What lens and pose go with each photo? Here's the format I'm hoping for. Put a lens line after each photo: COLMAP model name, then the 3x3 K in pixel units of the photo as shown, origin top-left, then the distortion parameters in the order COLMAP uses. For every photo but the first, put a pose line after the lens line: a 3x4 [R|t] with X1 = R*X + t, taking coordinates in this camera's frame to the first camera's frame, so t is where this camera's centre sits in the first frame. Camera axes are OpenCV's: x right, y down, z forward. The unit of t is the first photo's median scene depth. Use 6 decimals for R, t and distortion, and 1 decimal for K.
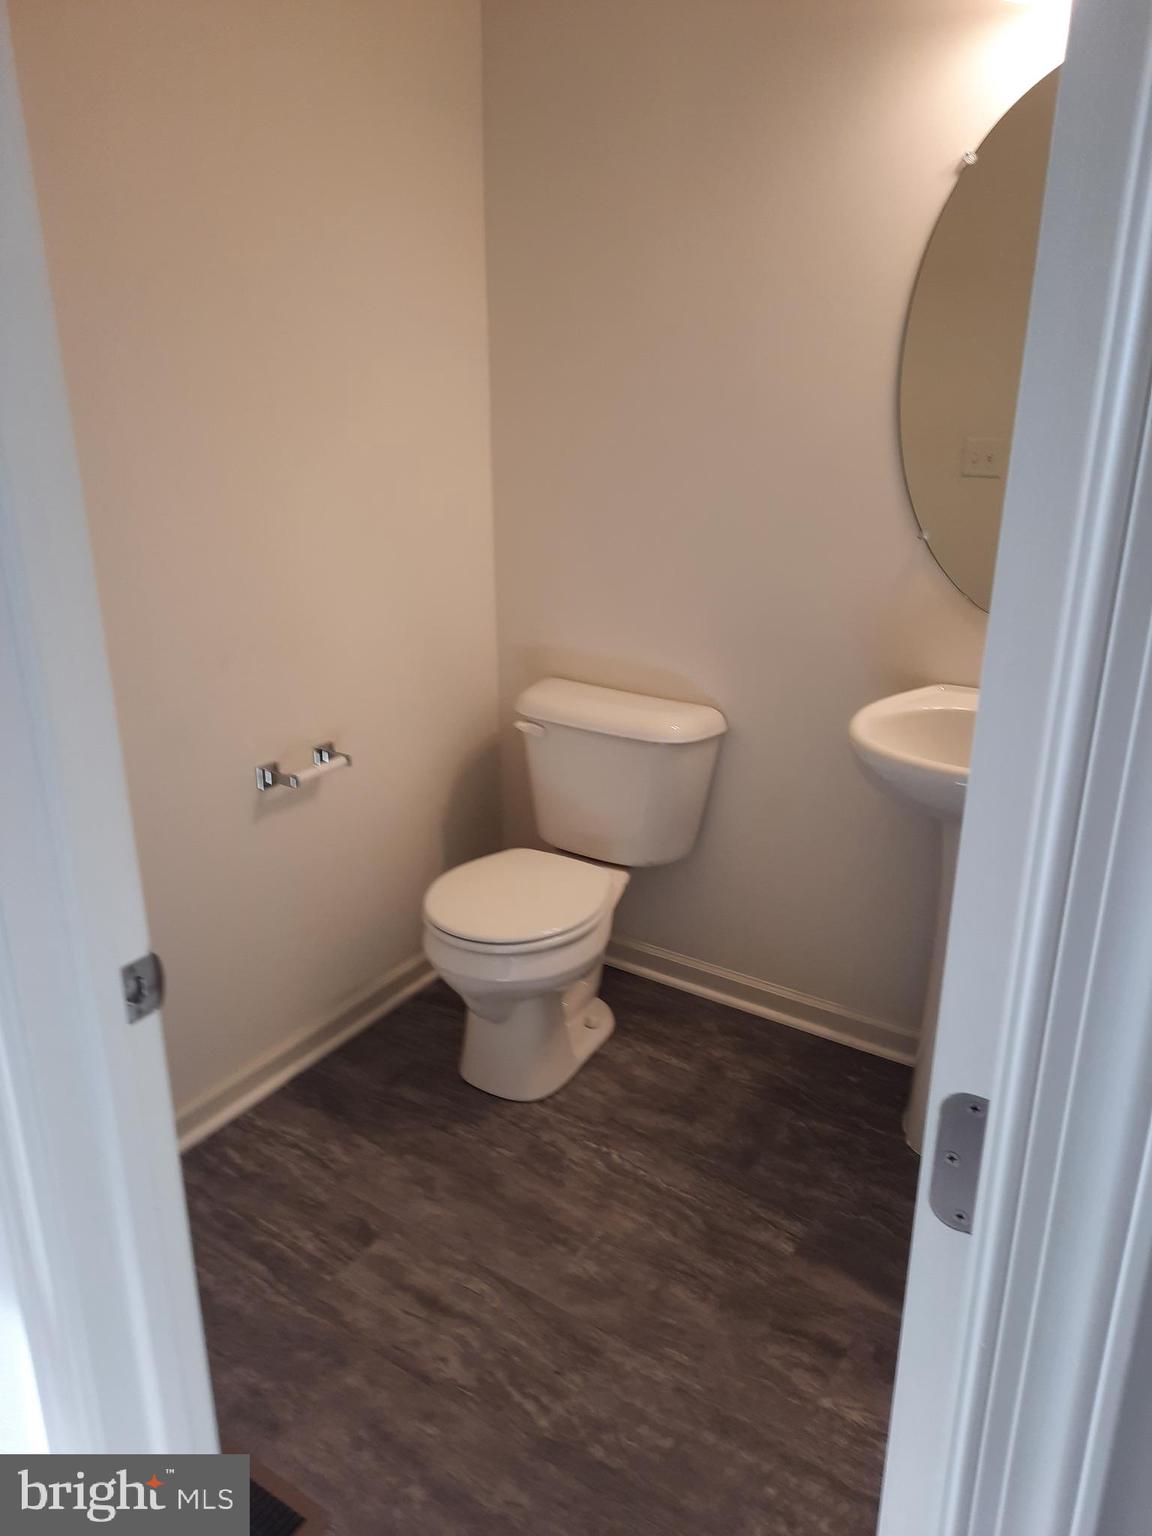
lens RADIAL K [[1115.7, 0, 575.5], [0, 1115.7, 768.7], [0, 0, 1]] dist [0.022907, -0.001508]
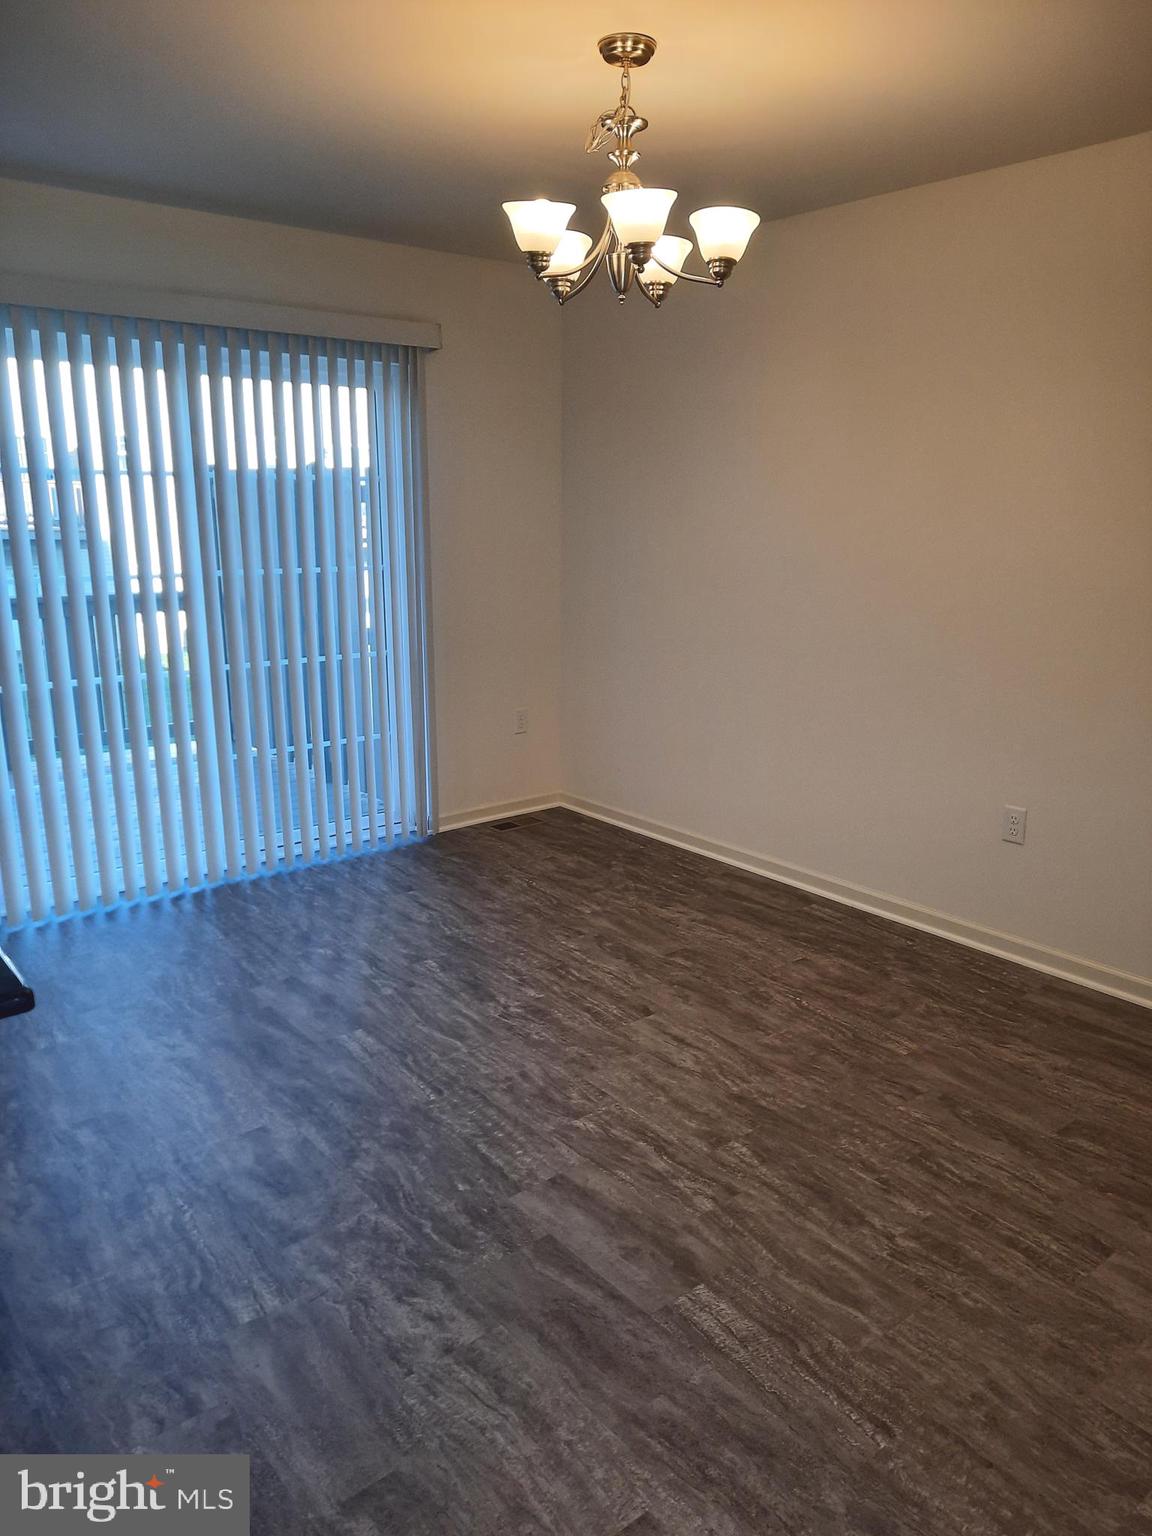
lens RADIAL K [[1115.7, 0, 576.3], [0, 1115.7, 767.2], [0, 0, 1]] dist [0.022907, -0.001508]
pose [[0.957251, 0.060288, -0.282906, 0.177176], [-0.091689, 0.990845, -0.099090, 0.234322], [0.274342, 0.120793, 0.954016, -0.733397]]
